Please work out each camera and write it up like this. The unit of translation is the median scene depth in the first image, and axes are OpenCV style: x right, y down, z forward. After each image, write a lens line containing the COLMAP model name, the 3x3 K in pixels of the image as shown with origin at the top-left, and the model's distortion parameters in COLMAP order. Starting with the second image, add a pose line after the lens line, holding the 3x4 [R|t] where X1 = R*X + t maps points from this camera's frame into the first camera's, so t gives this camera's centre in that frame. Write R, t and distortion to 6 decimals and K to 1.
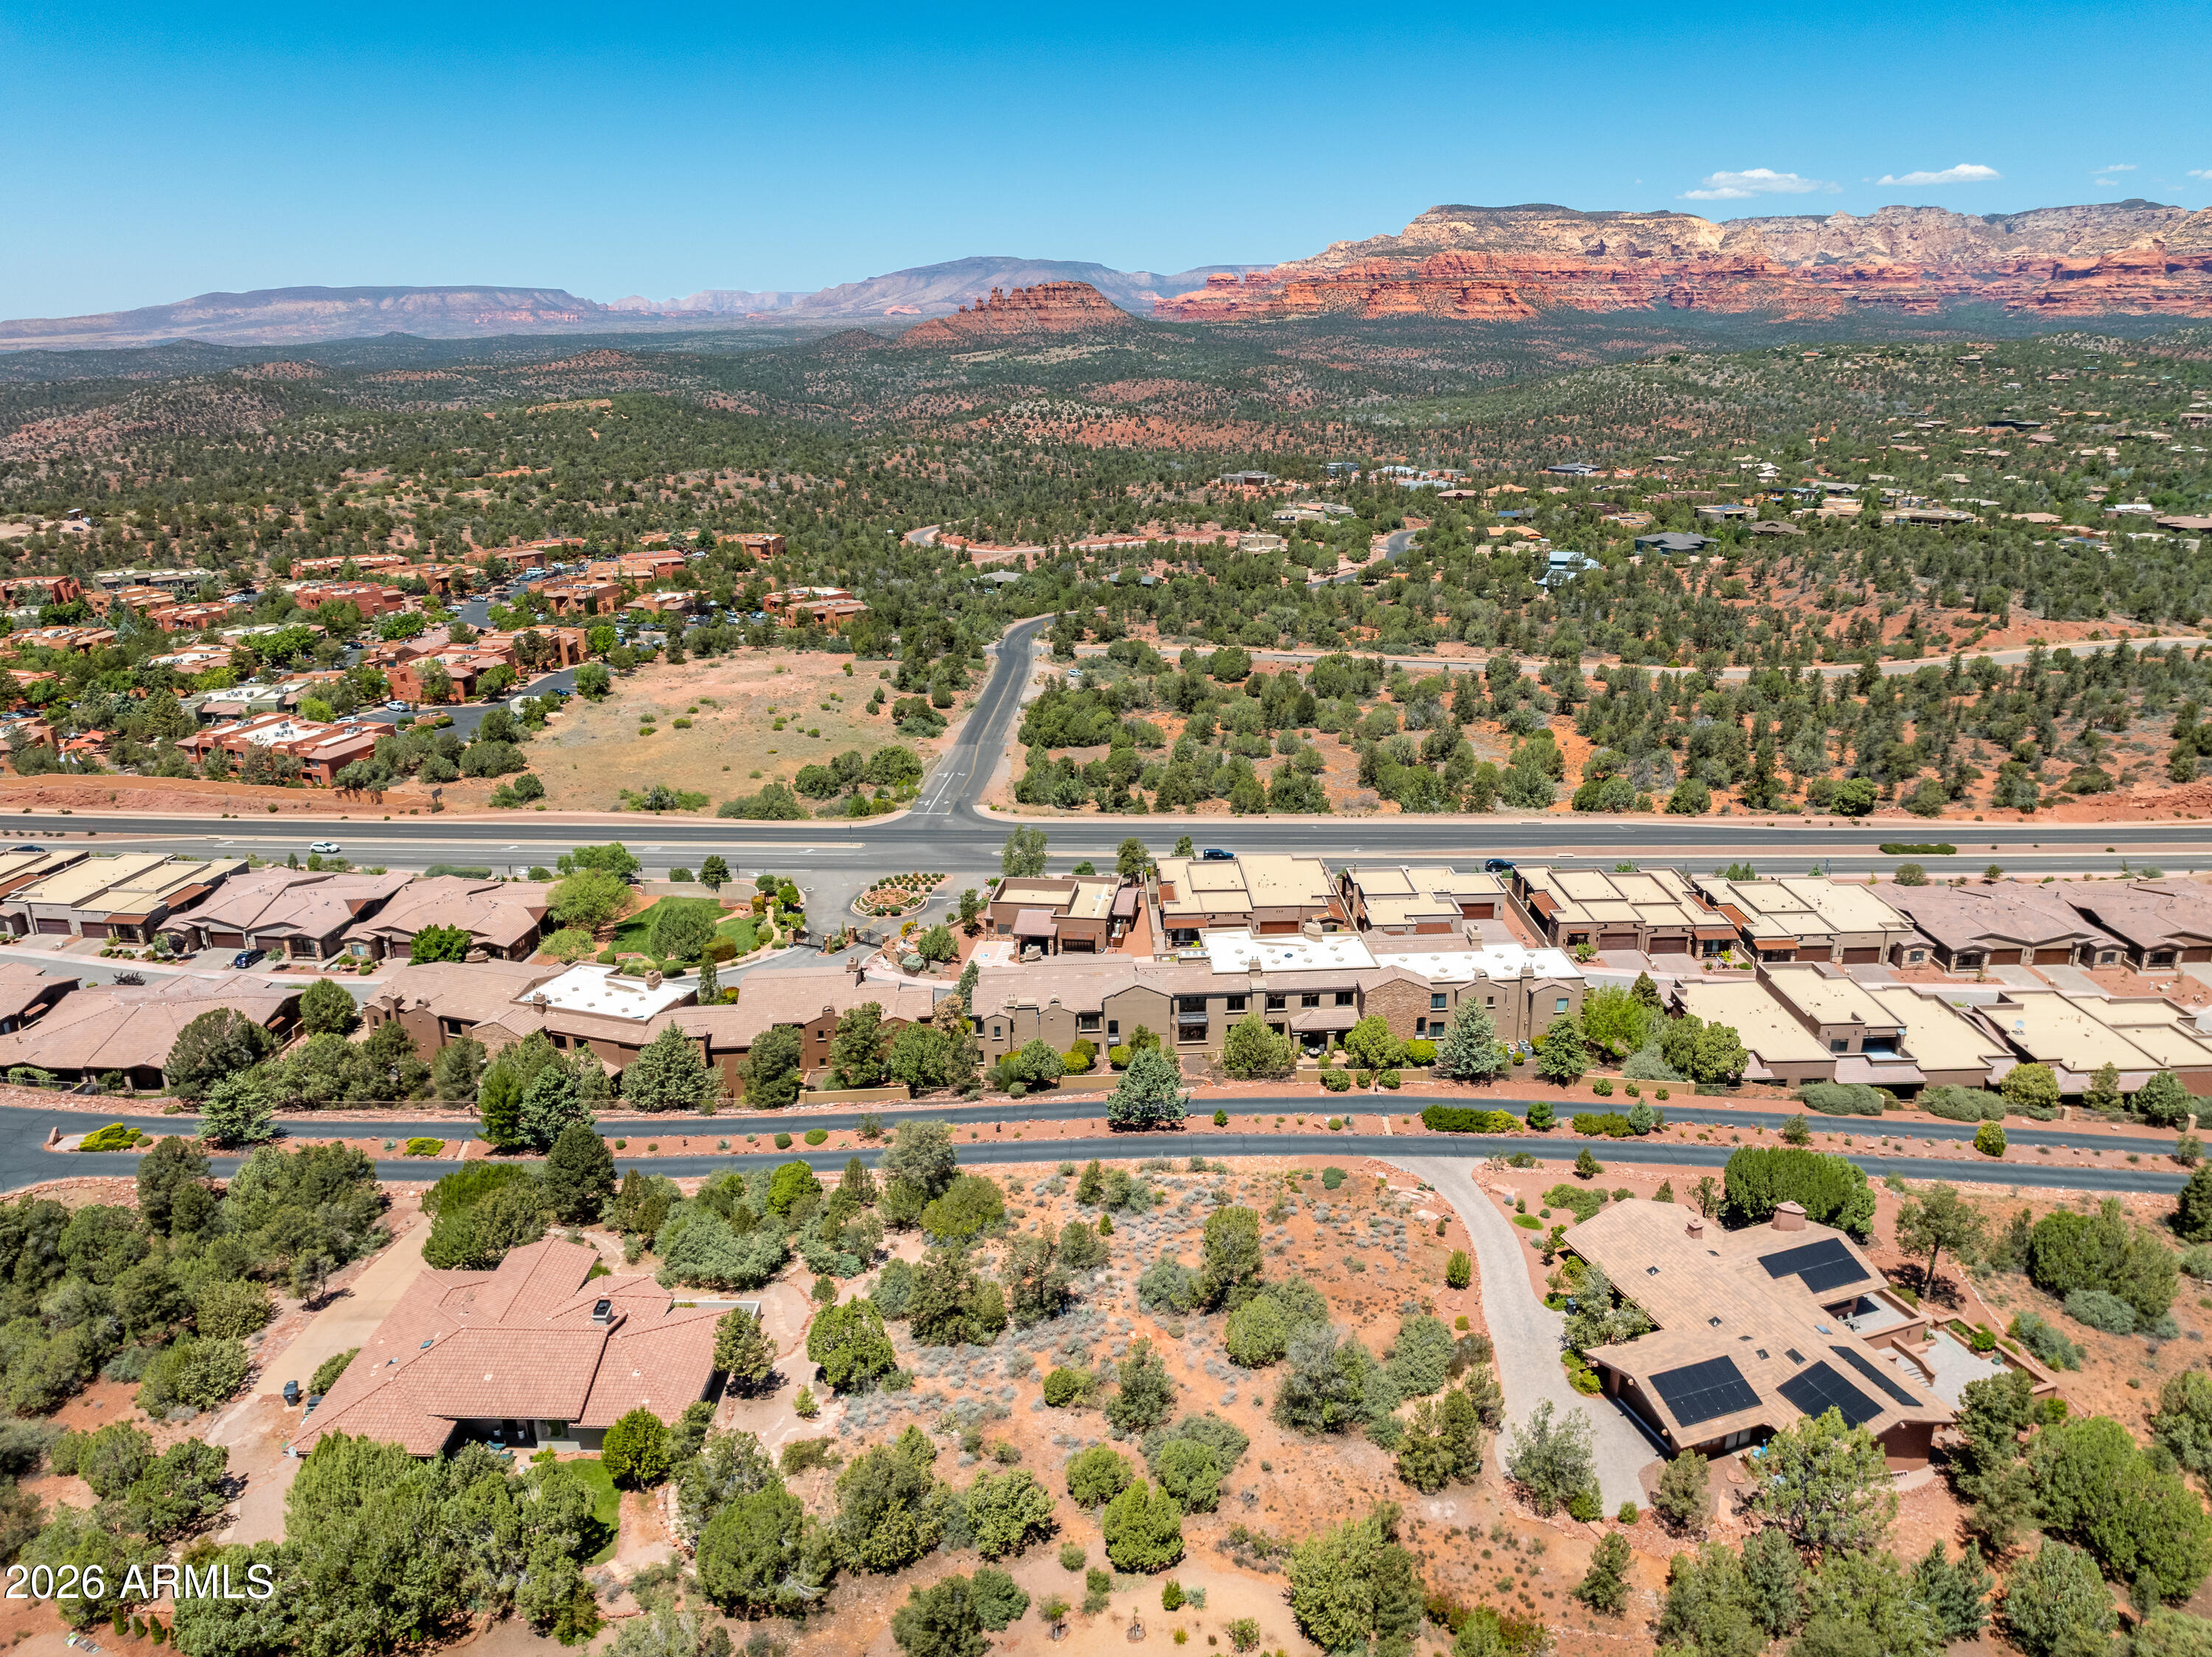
lens RADIAL K [[1545.2, 0, 1106.8], [0, 1545.2, 827.8], [0, 0, 1]] dist [-0.002518, -0.015711]
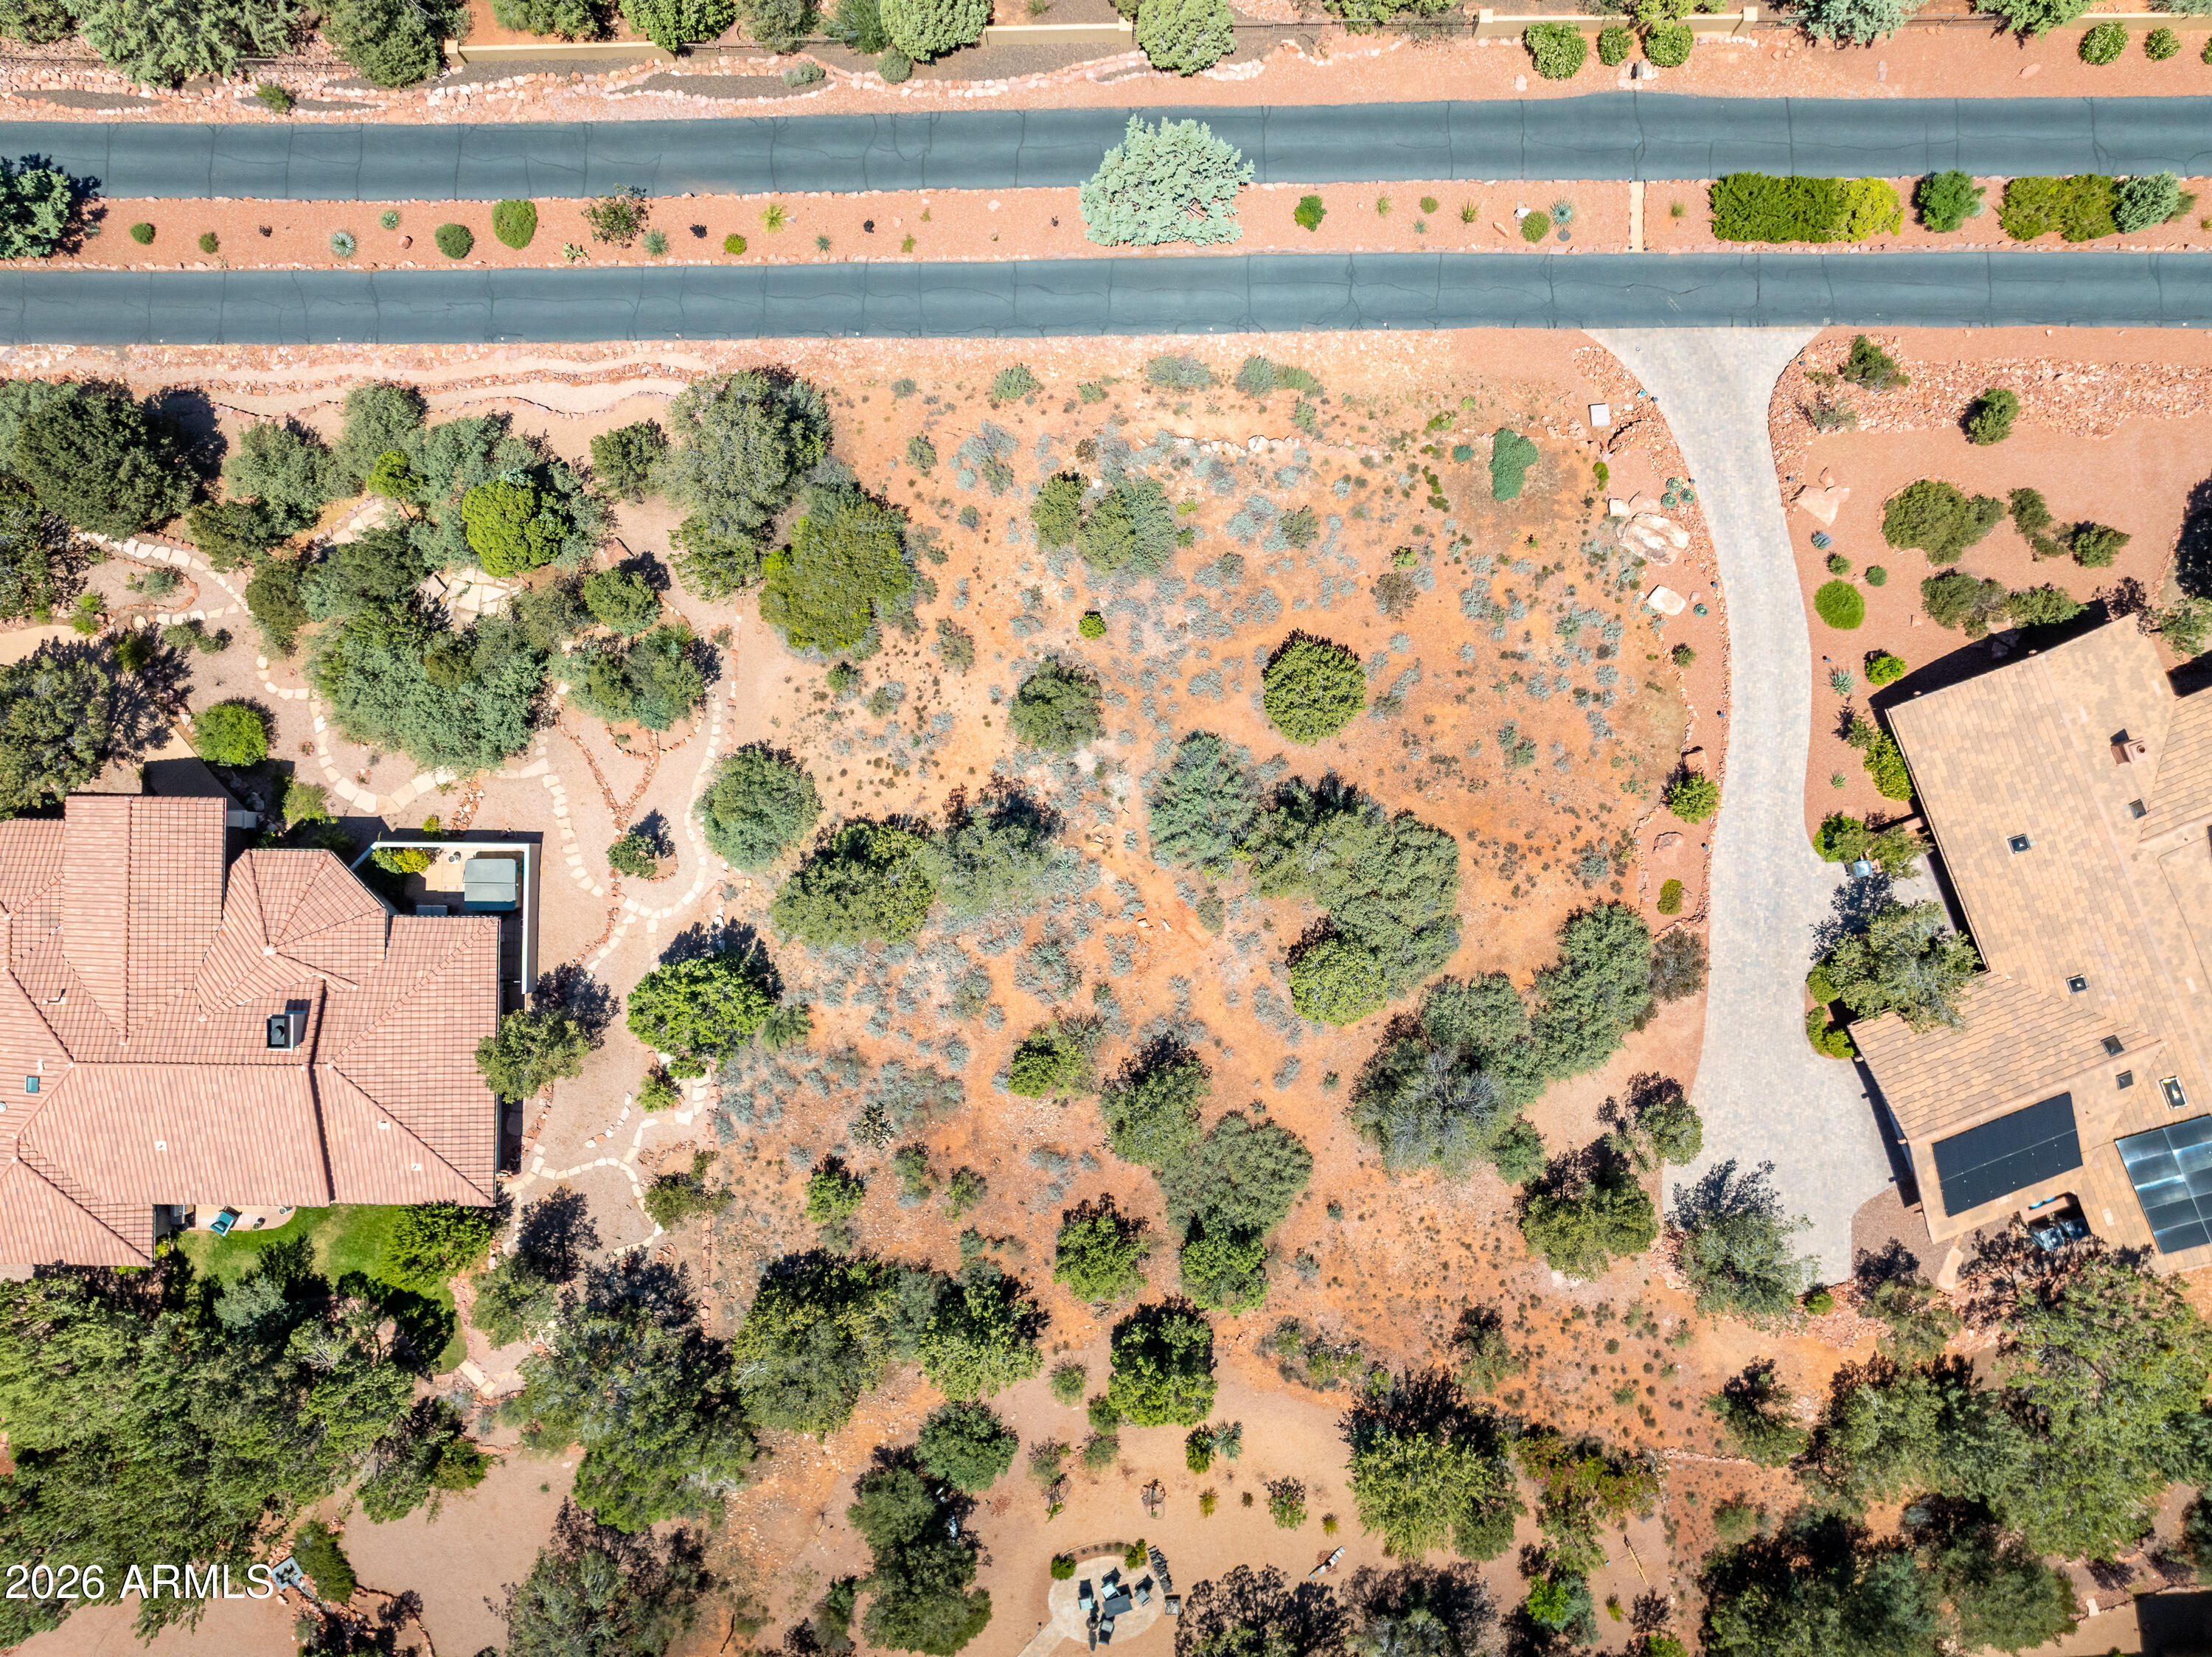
lens RADIAL K [[1545.2, 0, 1128.1], [0, 1545.2, 828.1], [0, 0, 1]] dist [-0.002518, -0.015711]
pose [[0.999632, -0.027099, 0.001066, 0.012894], [0.008053, 0.334113, 0.942499, -0.314565], [-0.025897, -0.942143, 0.334208, 0.934326]]
